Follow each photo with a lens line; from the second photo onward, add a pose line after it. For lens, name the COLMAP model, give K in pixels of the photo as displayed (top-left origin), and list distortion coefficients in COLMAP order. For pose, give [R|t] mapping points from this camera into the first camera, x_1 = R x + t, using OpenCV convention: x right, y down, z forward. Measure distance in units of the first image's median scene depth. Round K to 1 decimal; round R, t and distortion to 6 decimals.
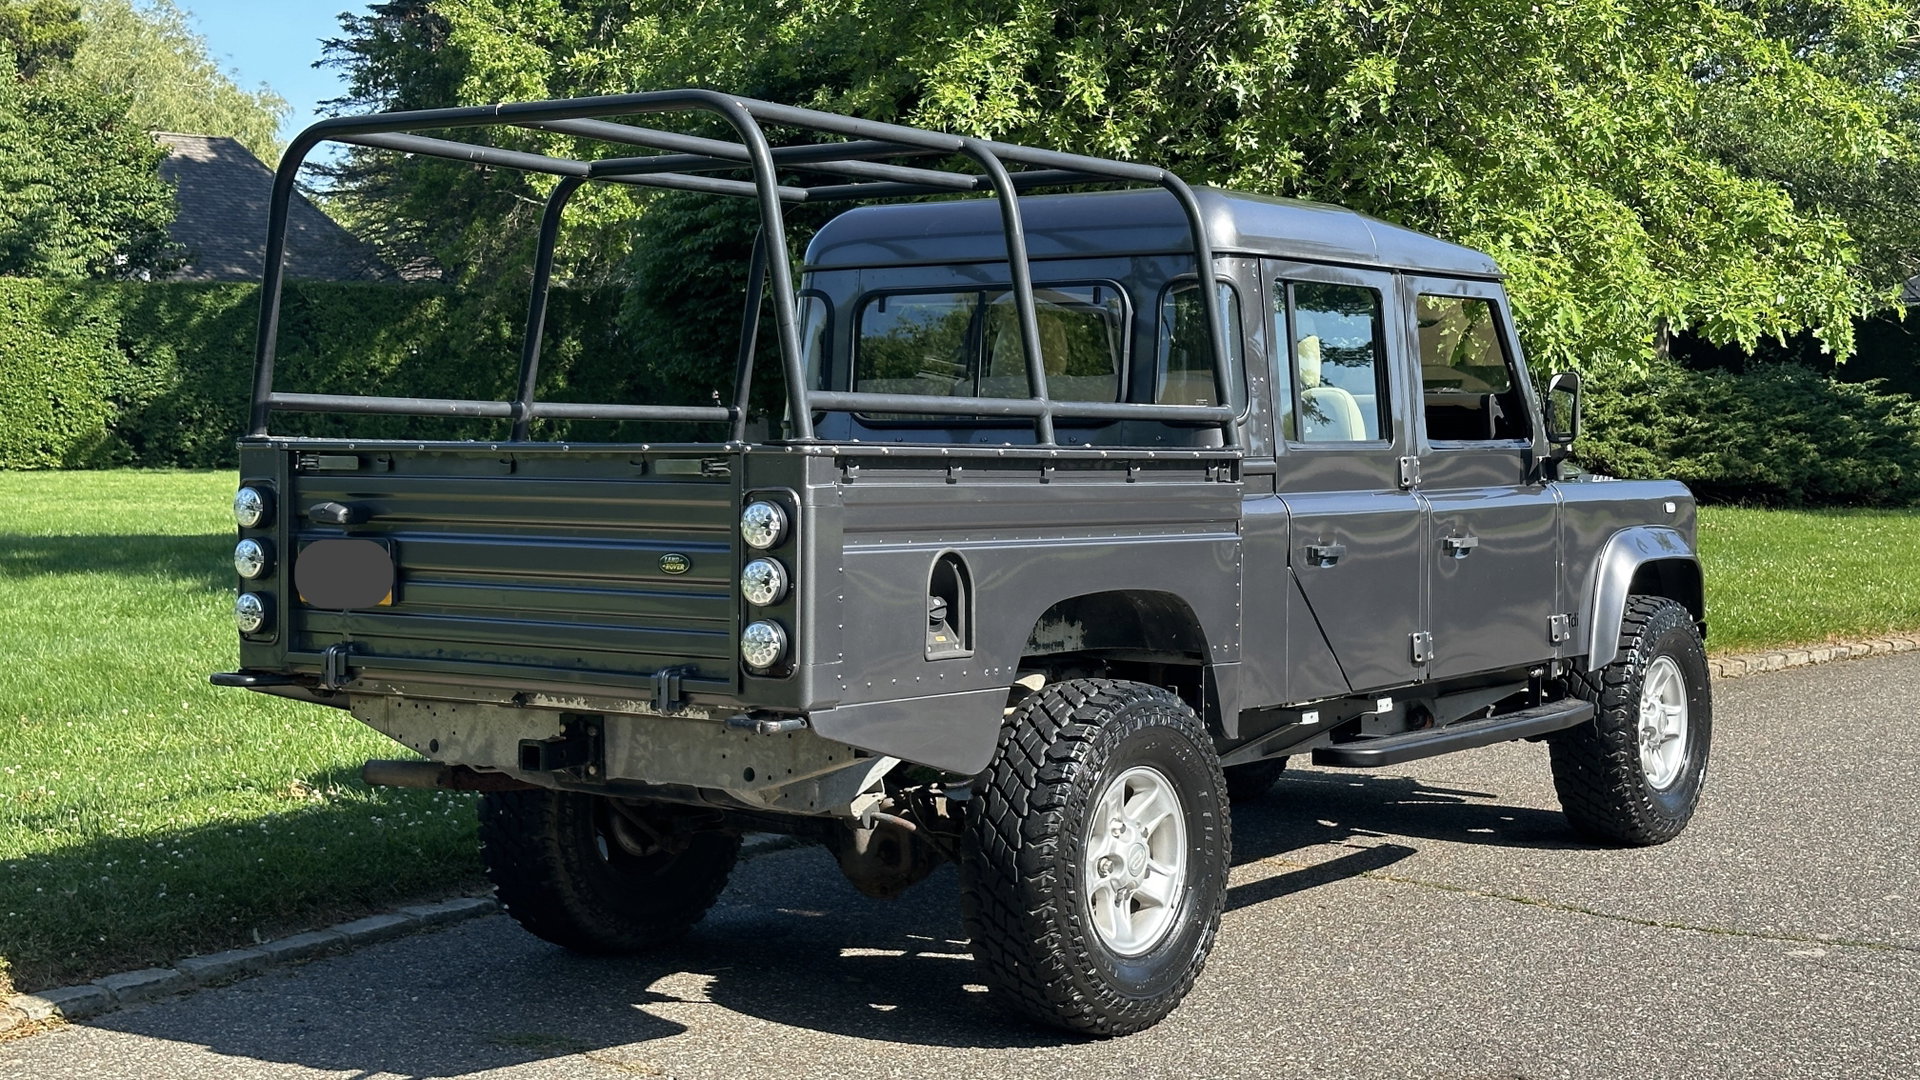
lens RADIAL K [[2668.7, 0, 984.5], [0, 2668.7, 530.3], [0, 0, 1]] dist [0.136960, 0.000000]
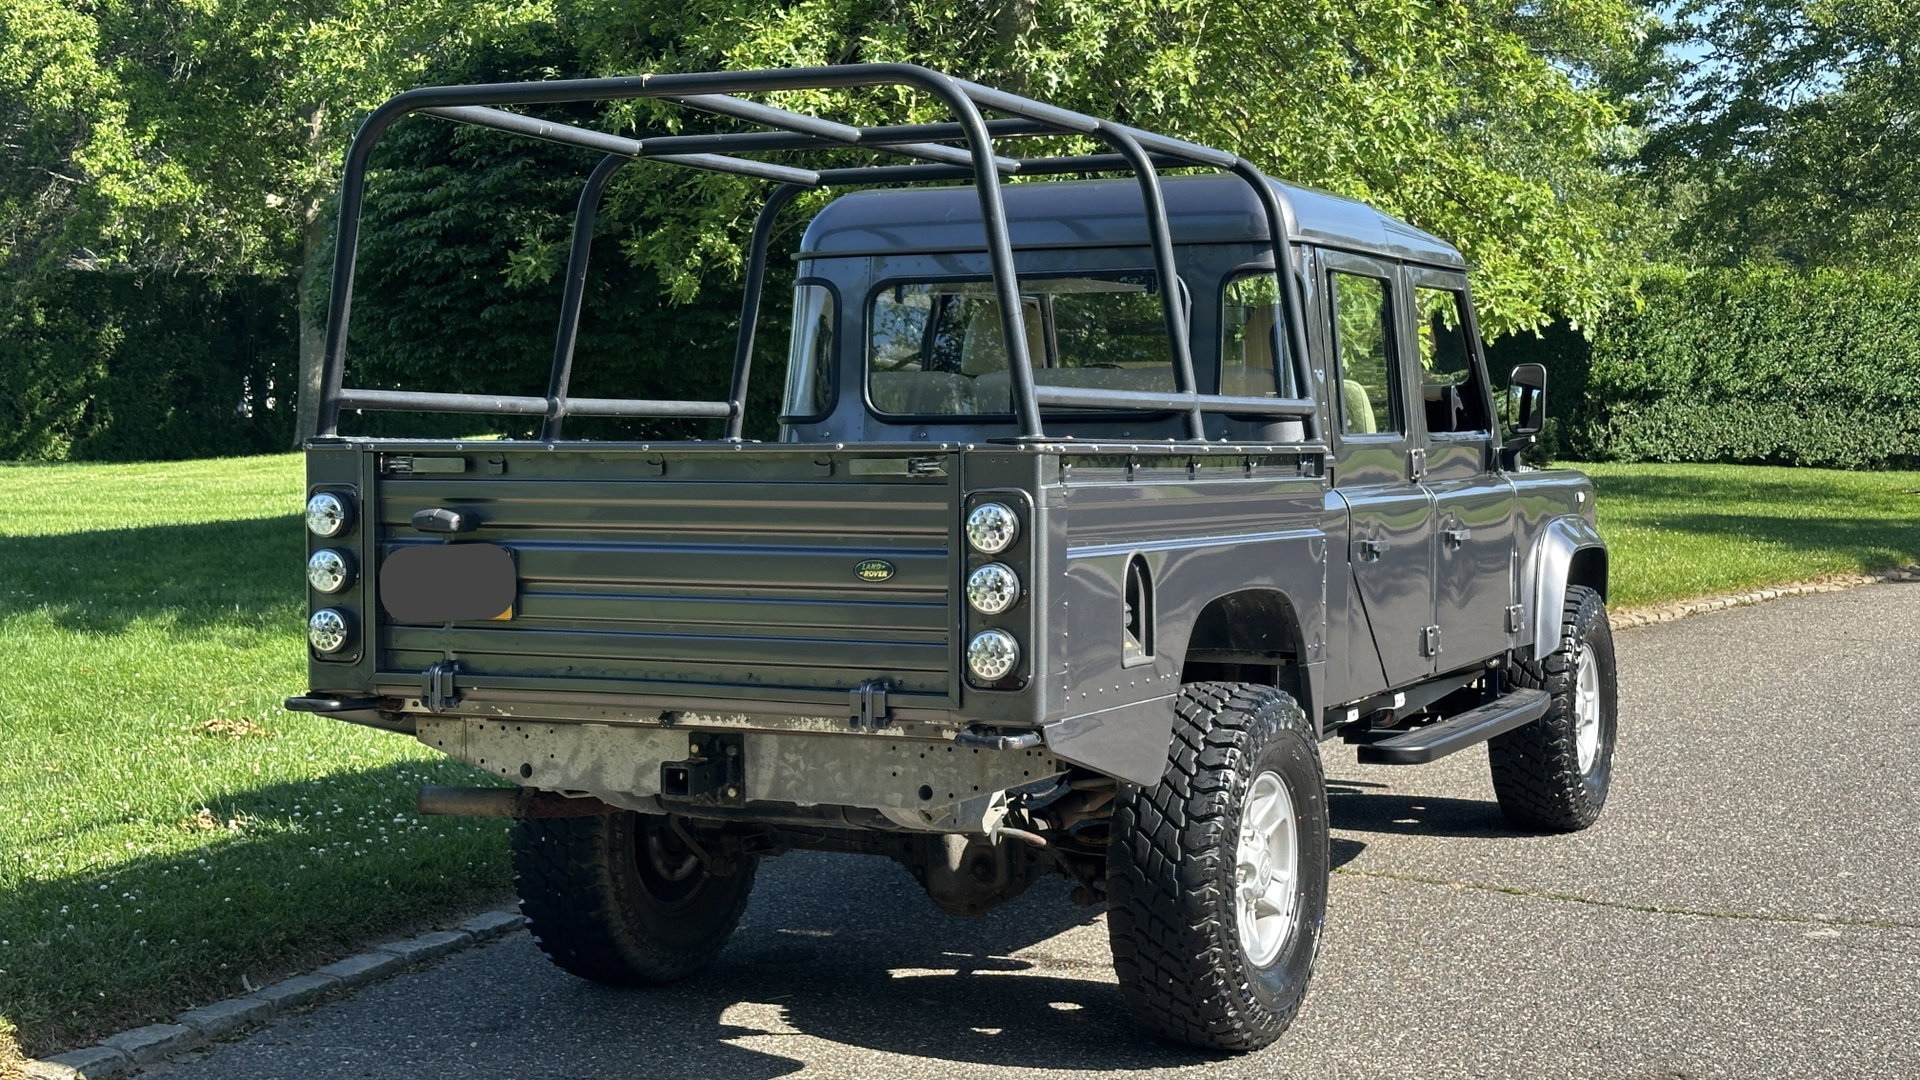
lens RADIAL K [[2668.7, 0, 982.2], [0, 2668.7, 533.9], [0, 0, 1]] dist [0.136960, 0.000000]
pose [[0.983438, -0.013162, 0.180764, -0.199772], [0.012238, 0.999906, 0.006222, -0.004579], [-0.180829, -0.003907, 0.983507, 0.059910]]
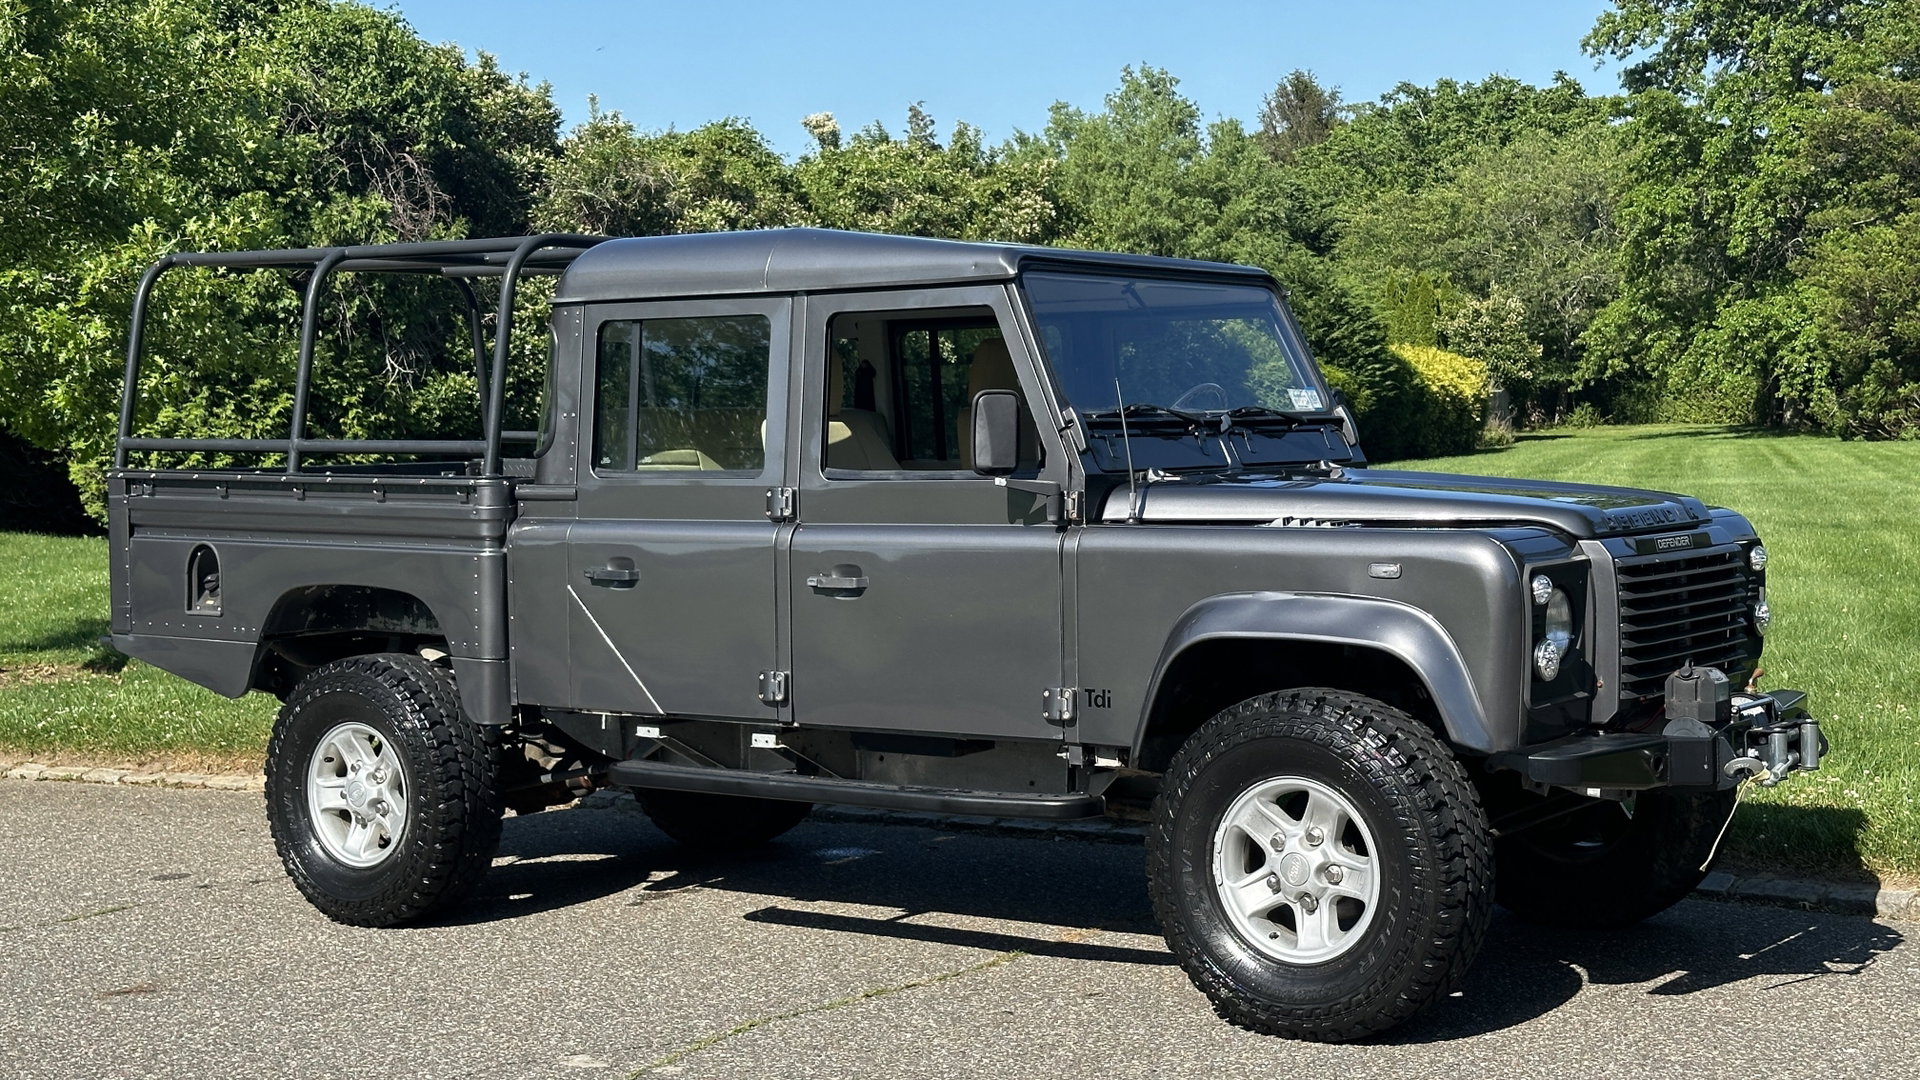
lens RADIAL K [[2668.7, 0, 983.8], [0, 2668.7, 558.8], [0, 0, 1]] dist [0.136960, 0.000000]
pose [[0.004689, 0.051640, -0.998655, 1.239665], [-0.021397, 0.998442, 0.051529, -0.058708], [0.999760, 0.021127, 0.005786, 1.186767]]
